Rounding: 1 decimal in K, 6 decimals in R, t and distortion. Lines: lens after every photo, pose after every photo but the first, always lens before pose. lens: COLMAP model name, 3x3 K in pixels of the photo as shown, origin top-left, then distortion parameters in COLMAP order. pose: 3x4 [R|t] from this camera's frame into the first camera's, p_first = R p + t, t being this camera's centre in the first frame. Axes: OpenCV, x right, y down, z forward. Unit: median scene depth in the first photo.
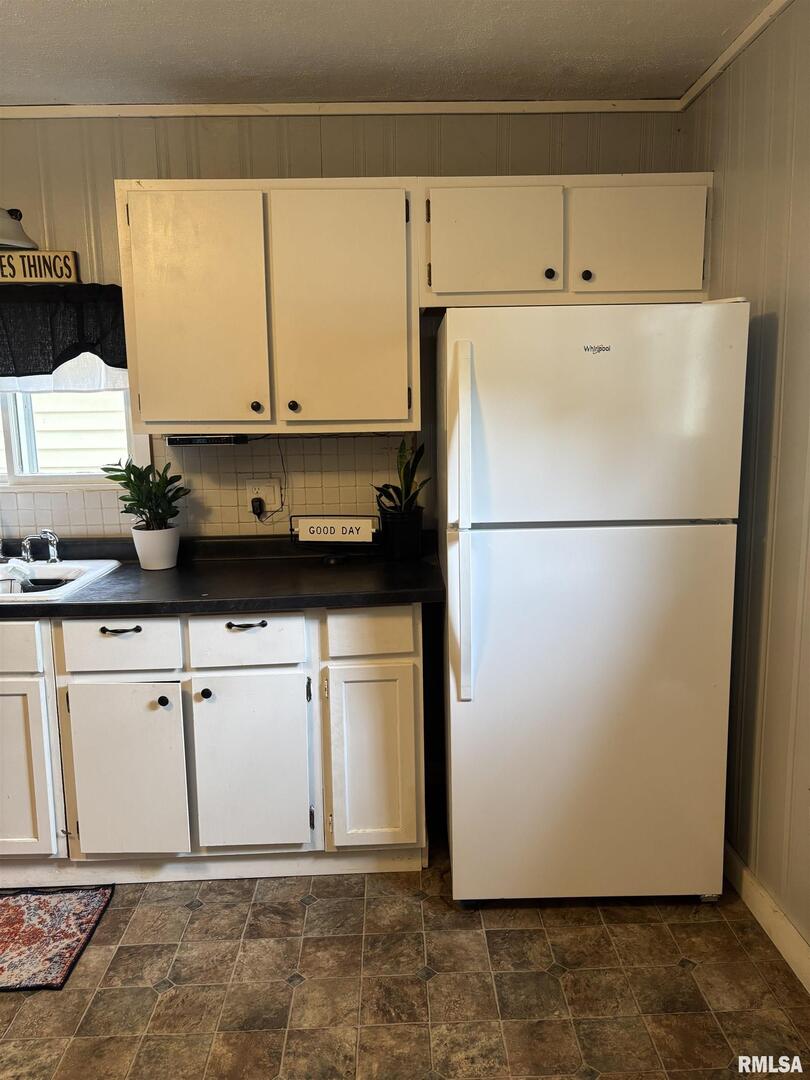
lens RADIAL K [[827.4, 0, 408.7], [0, 827.4, 534.9], [0, 0, 1]] dist [0.040987, -0.010062]
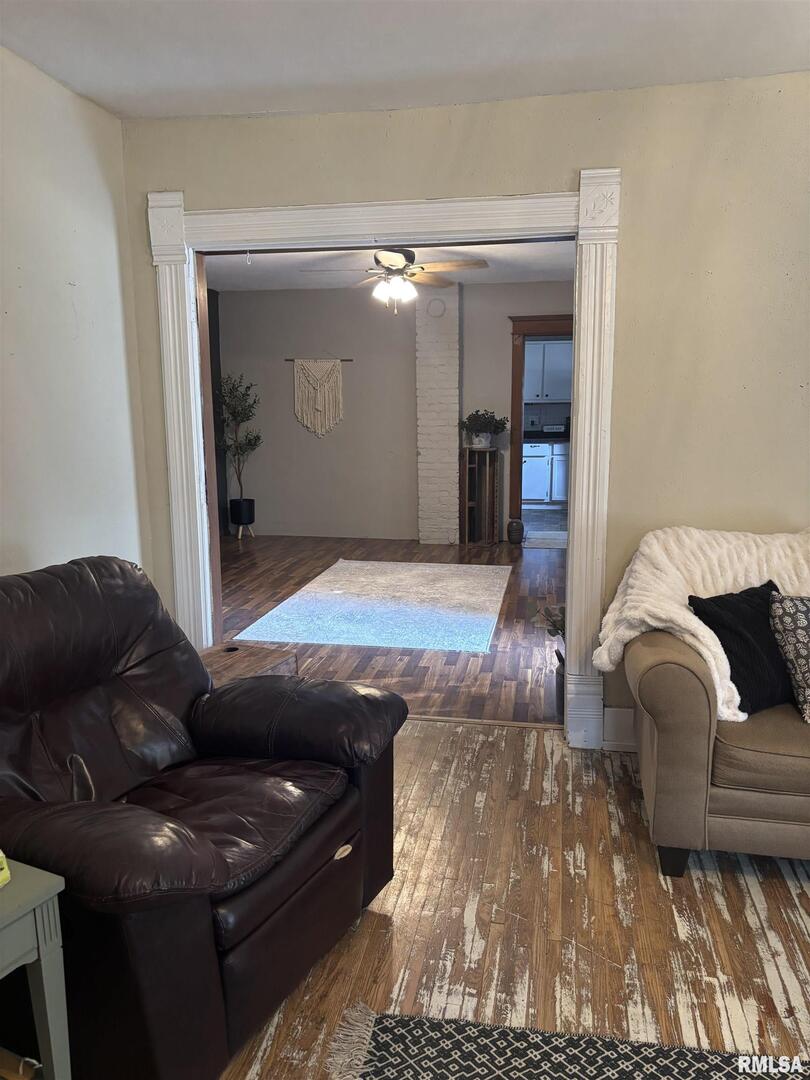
lens RADIAL K [[827.4, 0, 408.7], [0, 827.4, 534.9], [0, 0, 1]] dist [0.040987, -0.010062]
pose [[0.978849, 0.052096, -0.197842, 0.040478], [-0.049015, 0.998589, 0.020438, 0.512897], [0.198627, -0.010309, 0.980021, -3.365263]]
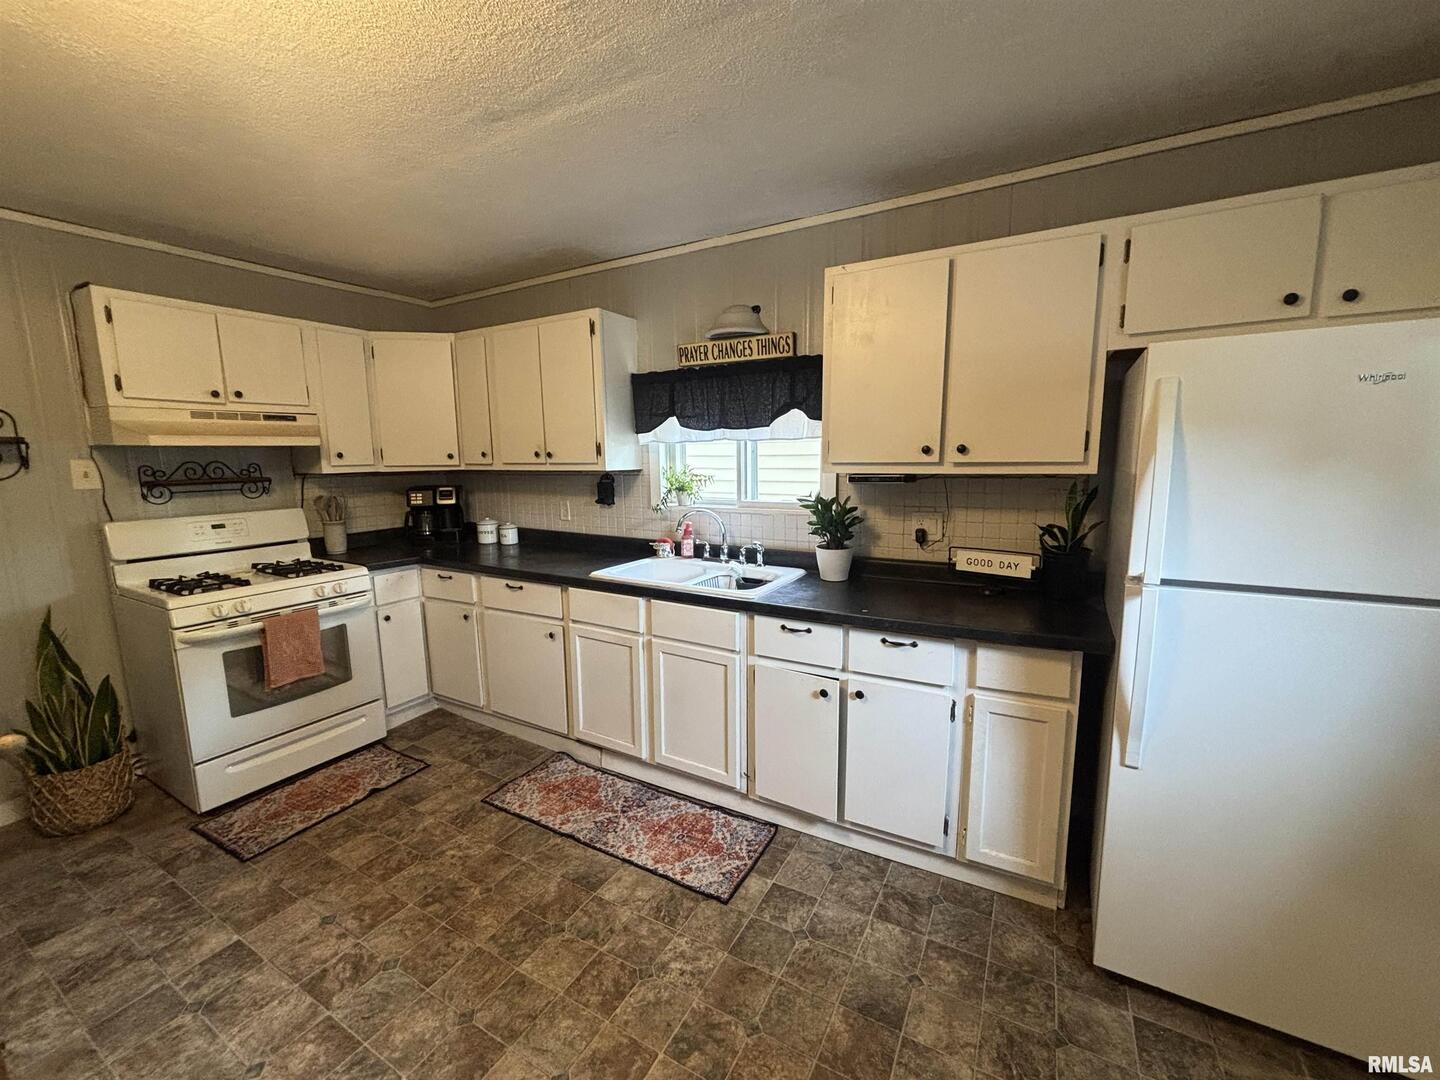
lens RADIAL K [[582.3, 0, 714.8], [0, 582.3, 540.7], [0, 0, 1]] dist [0.000268, -0.000172]
pose [[0.857308, 0.080294, -0.508504, -0.018315], [-0.081921, 0.996453, 0.019229, -0.024119], [0.508244, 0.025172, 0.860845, 0.182174]]
